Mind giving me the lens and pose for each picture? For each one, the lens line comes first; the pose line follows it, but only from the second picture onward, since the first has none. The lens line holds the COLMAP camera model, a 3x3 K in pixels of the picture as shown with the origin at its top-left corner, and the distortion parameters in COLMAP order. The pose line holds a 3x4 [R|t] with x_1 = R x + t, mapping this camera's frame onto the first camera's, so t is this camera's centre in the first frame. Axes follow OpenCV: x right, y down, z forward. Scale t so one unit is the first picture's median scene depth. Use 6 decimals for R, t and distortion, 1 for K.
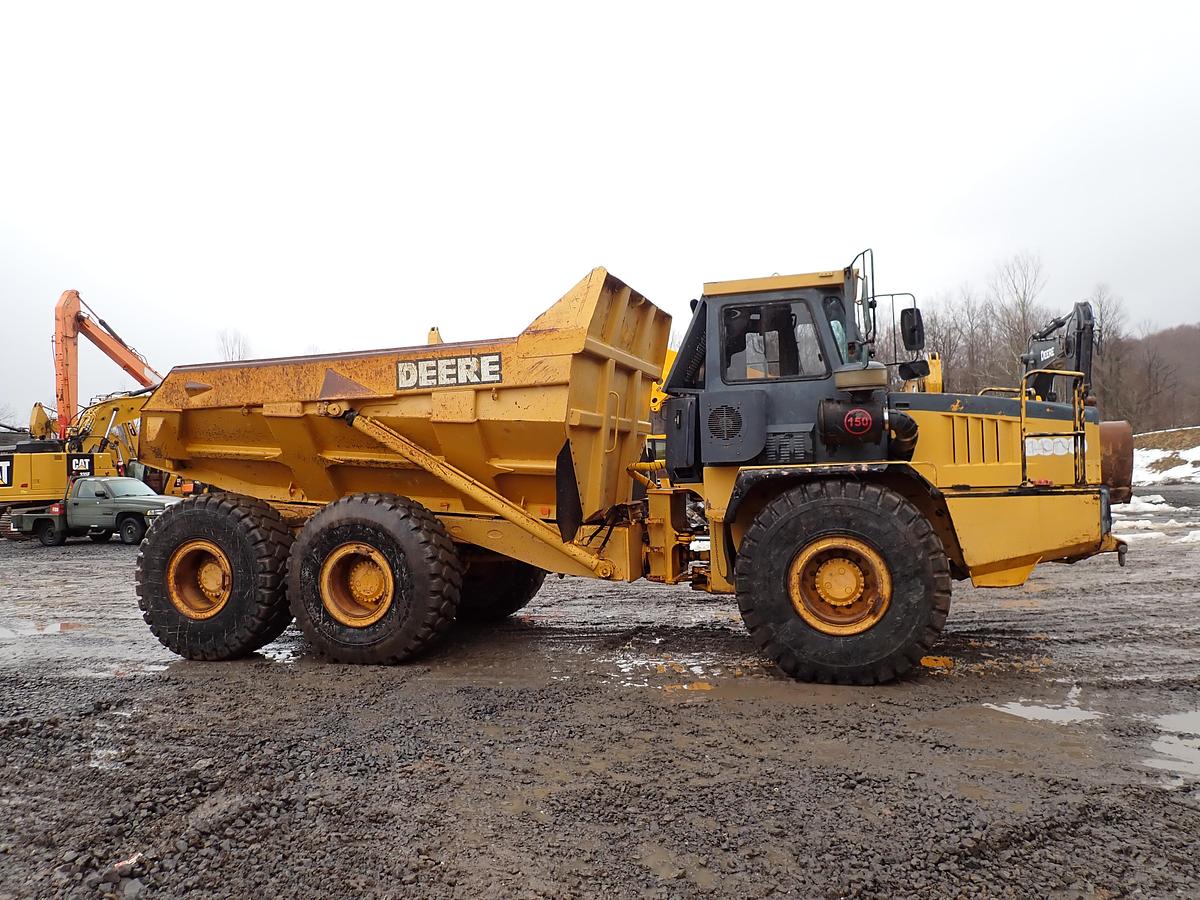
lens RADIAL K [[893.3, 0, 606.7], [0, 893.3, 457.1], [0, 0, 1]] dist [0.011155, -0.014016]
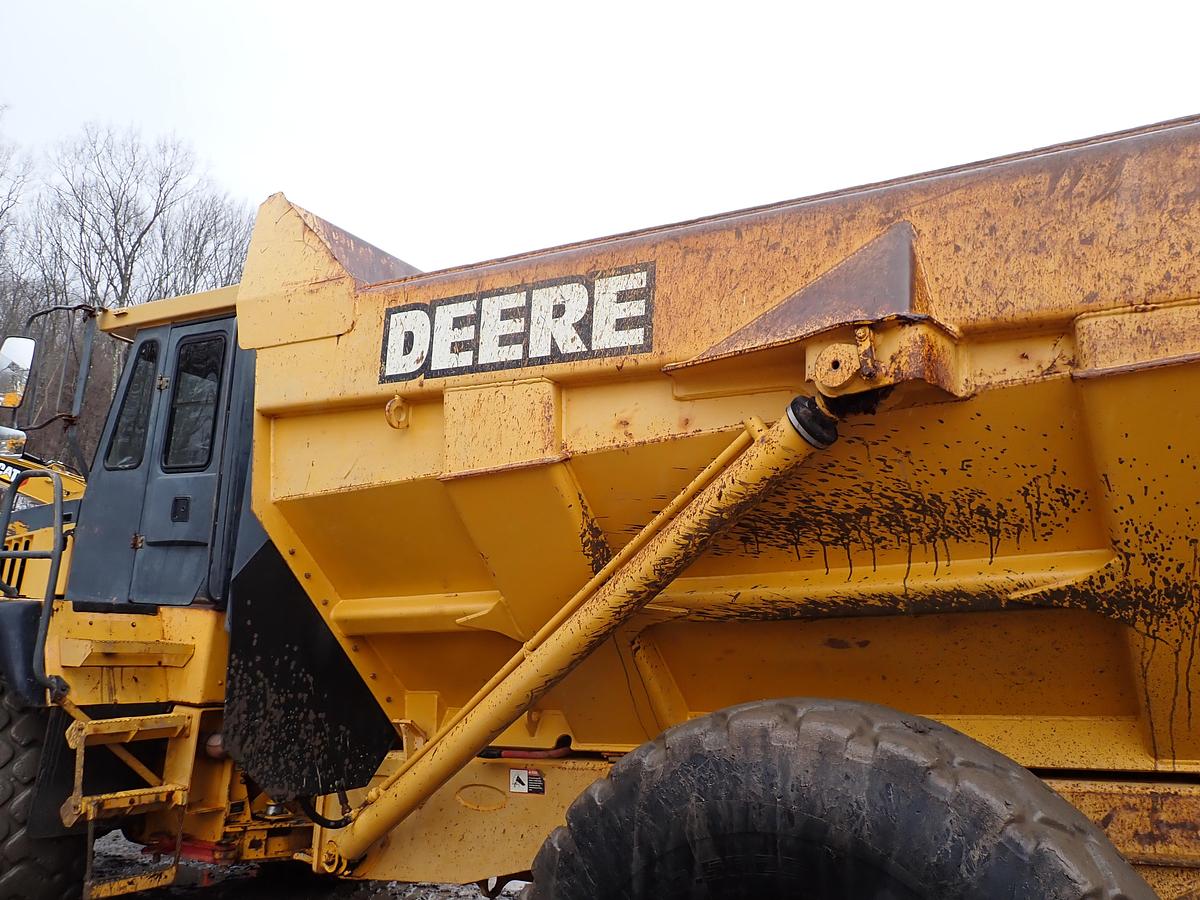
lens RADIAL K [[893.3, 0, 600.7], [0, 893.3, 444.1], [0, 0, 1]] dist [0.011155, -0.014016]
pose [[0.964695, 0.048786, -0.258813, -0.049183], [-0.095597, 0.980536, -0.171495, 0.004609], [0.245408, 0.190182, 0.950582, 0.679715]]
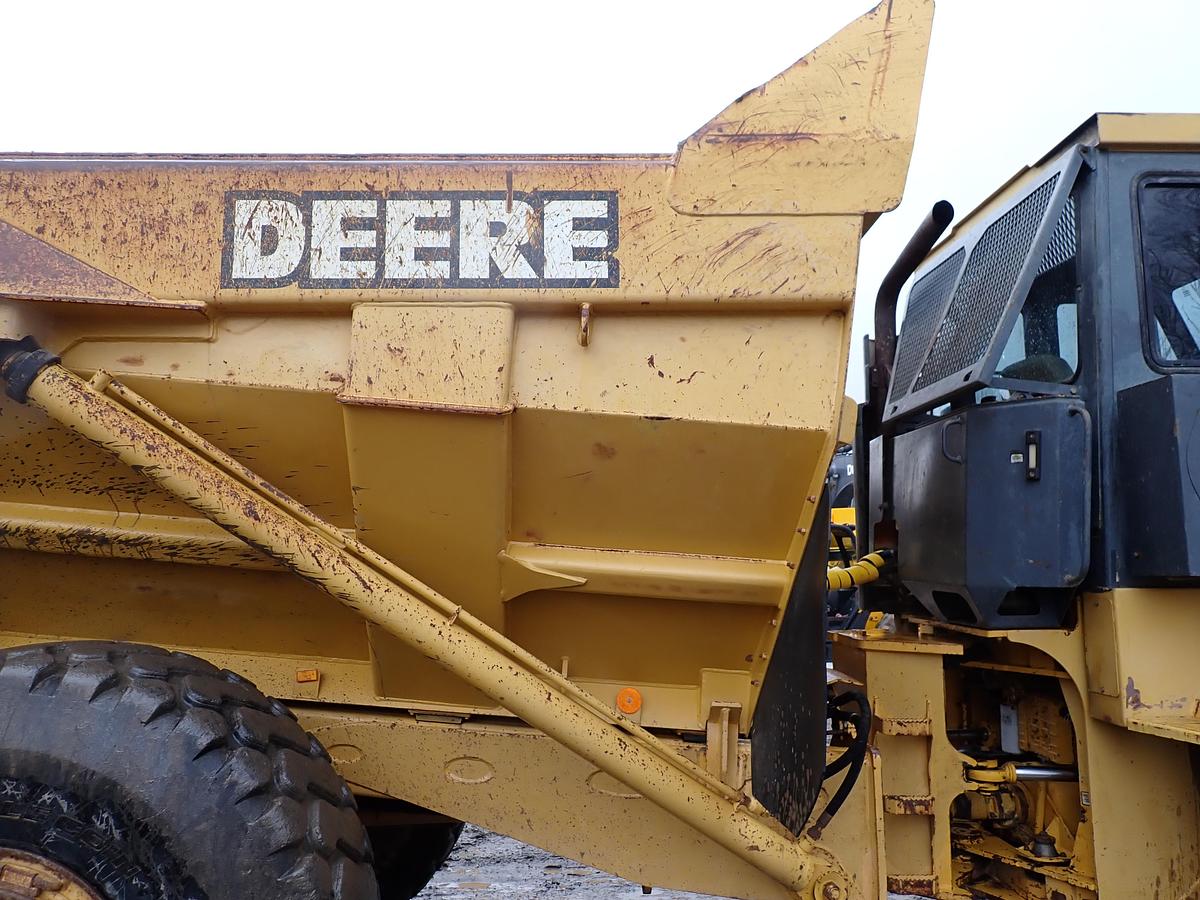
lens RADIAL K [[893.3, 0, 601.9], [0, 893.3, 448.0], [0, 0, 1]] dist [0.011155, -0.014016]
pose [[0.951298, 0.074682, 0.299089, -0.201601], [-0.035596, 0.990333, -0.134065, 0.010670], [-0.306210, 0.116889, 0.944761, 0.700660]]
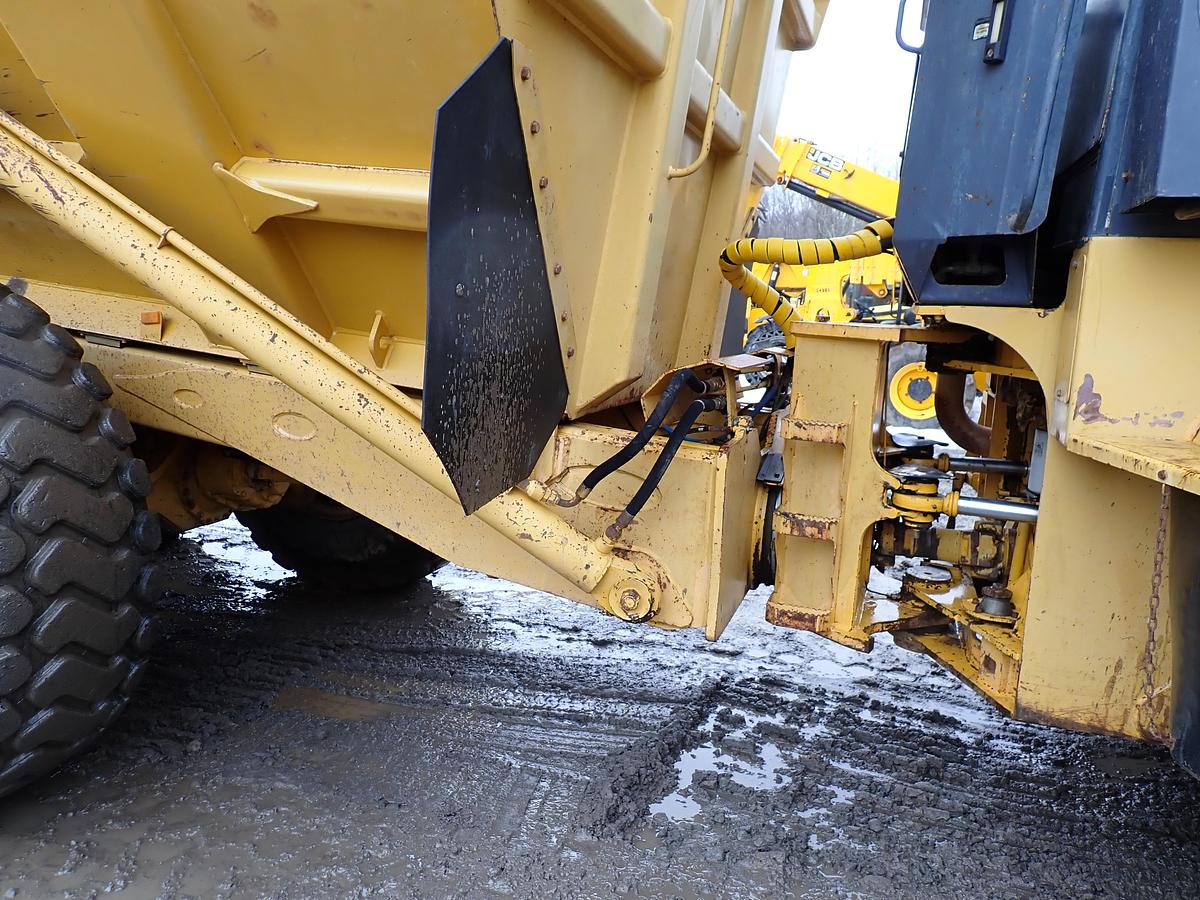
lens RADIAL K [[893.3, 0, 603.4], [0, 893.3, 450.8], [0, 0, 1]] dist [0.011155, -0.014016]
pose [[0.995826, 0.084776, -0.033812, -0.005110], [-0.077756, 0.982007, 0.172093, 0.034953], [0.047793, -0.168746, 0.984500, 0.745064]]
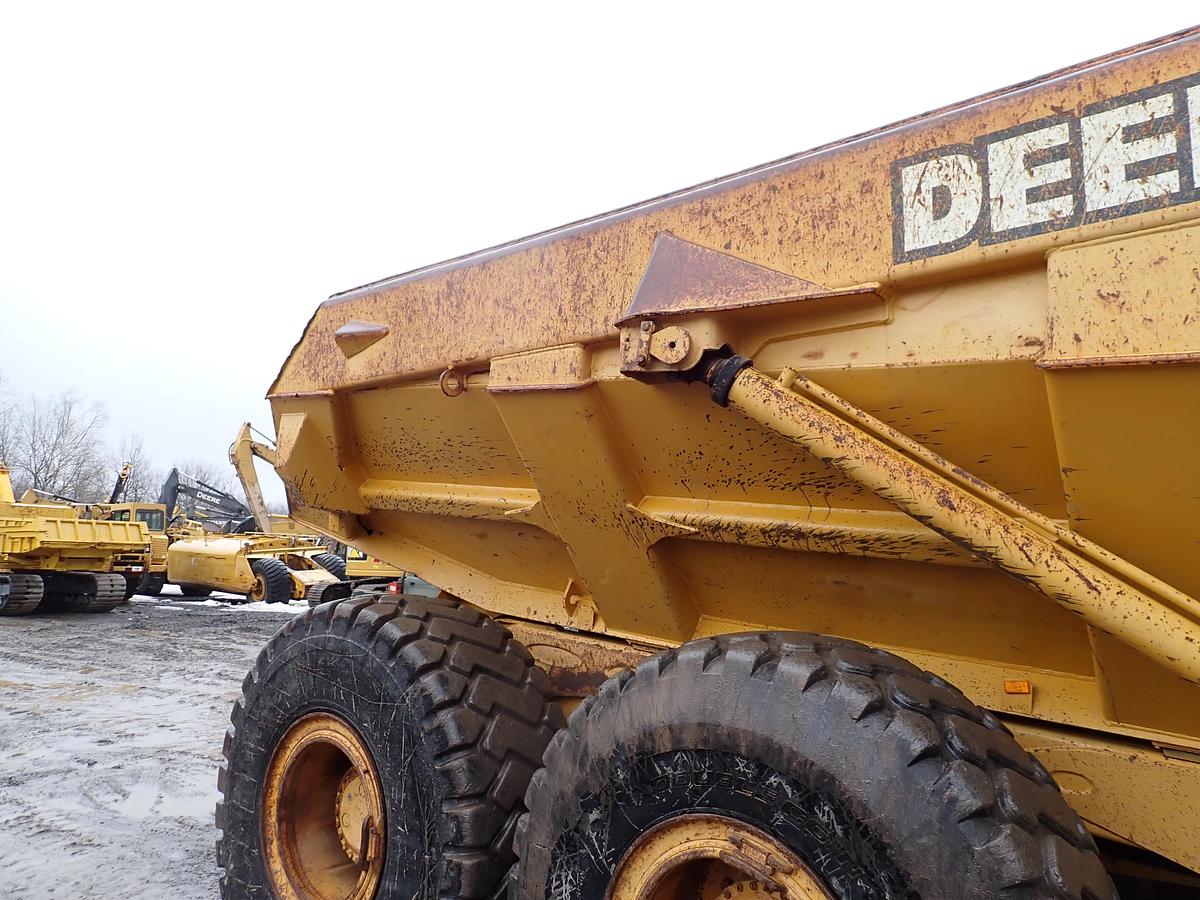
lens RADIAL K [[893.3, 0, 599.7], [0, 893.3, 447.9], [0, 0, 1]] dist [0.011155, -0.014016]
pose [[0.920016, 0.000454, -0.391881, -0.211899], [-0.045969, 0.993221, -0.106770, 0.013722], [0.389176, 0.116245, 0.913799, 0.728436]]
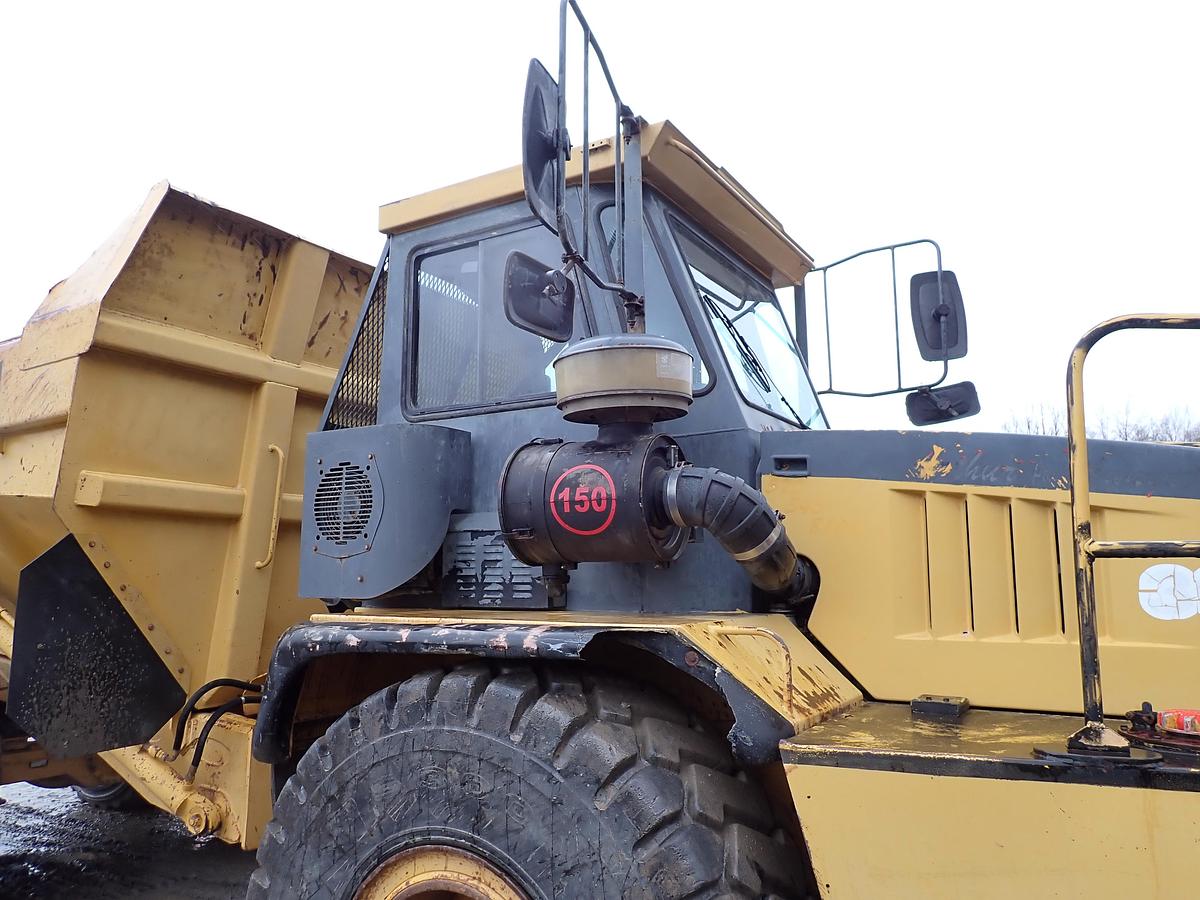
lens RADIAL K [[893.3, 0, 602.2], [0, 893.3, 445.6], [0, 0, 1]] dist [0.011155, -0.014016]
pose [[0.960627, -0.004794, -0.277799, 0.343344], [-0.033096, 0.990758, -0.131544, -0.013194], [0.275862, 0.135559, 0.951590, 0.593573]]
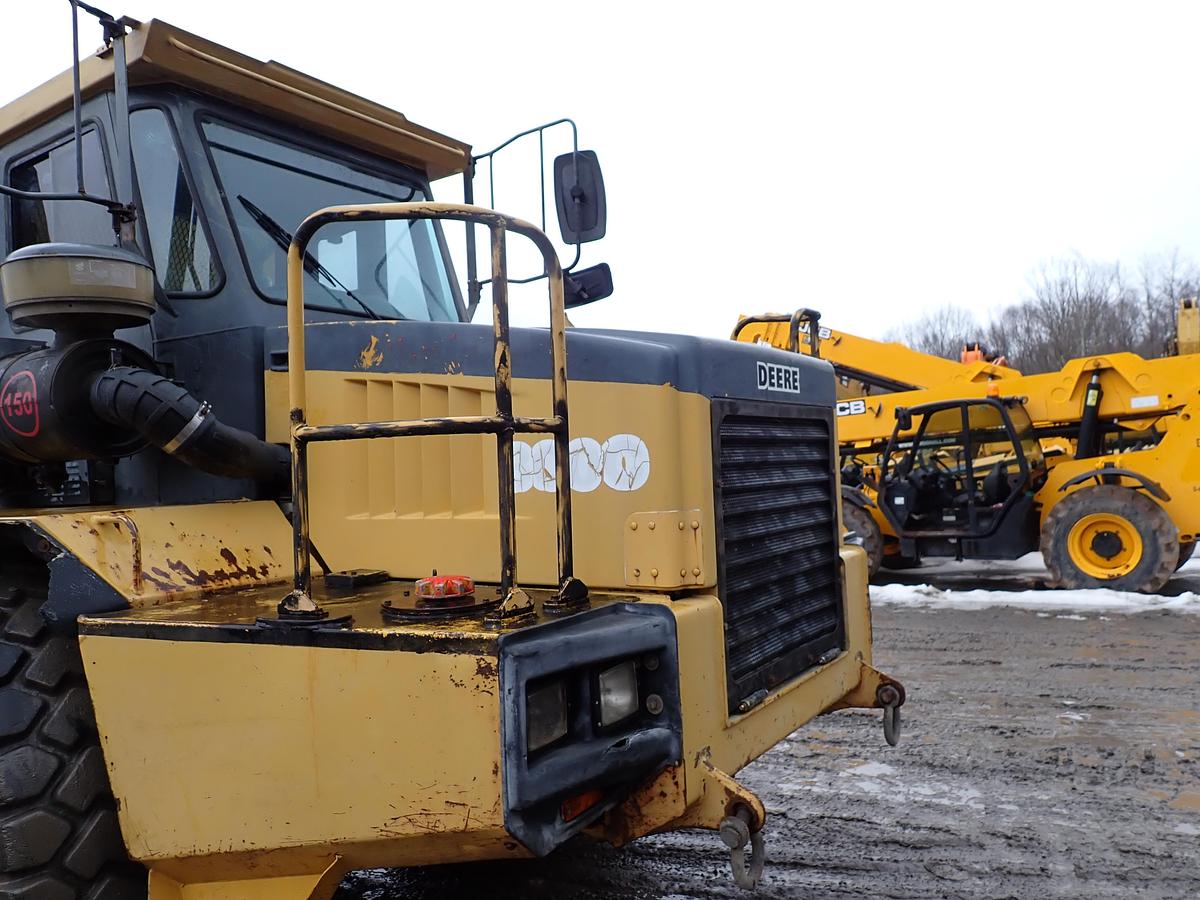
lens RADIAL K [[893.3, 0, 601.5], [0, 893.3, 447.2], [0, 0, 1]] dist [0.011155, -0.014016]
pose [[0.945659, -0.011467, -0.324958, 0.564514], [0.011284, 0.999933, -0.002449, -0.016080], [0.324964, -0.001351, 0.945725, 0.644747]]
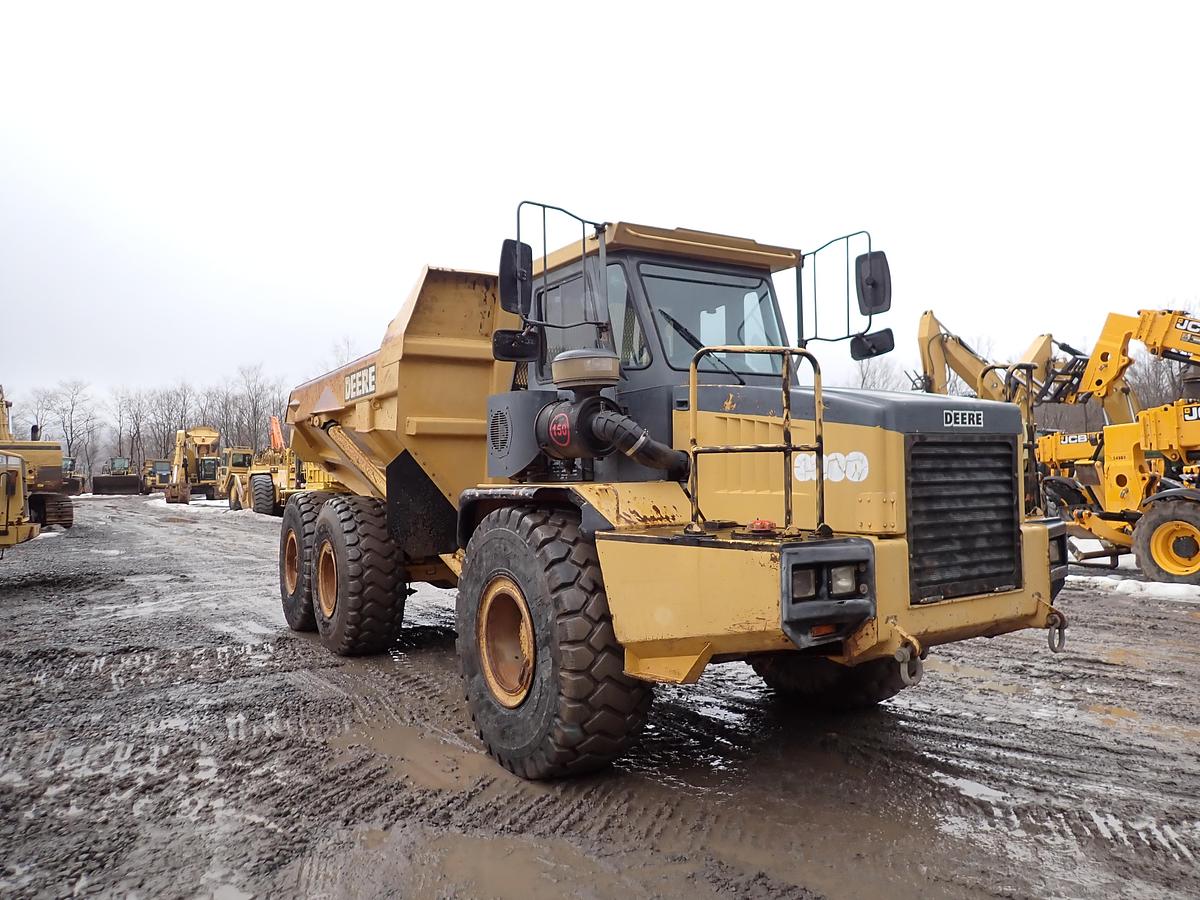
lens RADIAL K [[893.3, 0, 597.3], [0, 893.3, 445.4], [0, 0, 1]] dist [0.011155, -0.014016]
pose [[0.735680, 0.003480, -0.677320, 0.728868], [-0.002983, 0.999994, 0.001898, -0.025188], [0.677323, 0.000624, 0.735686, 0.412618]]
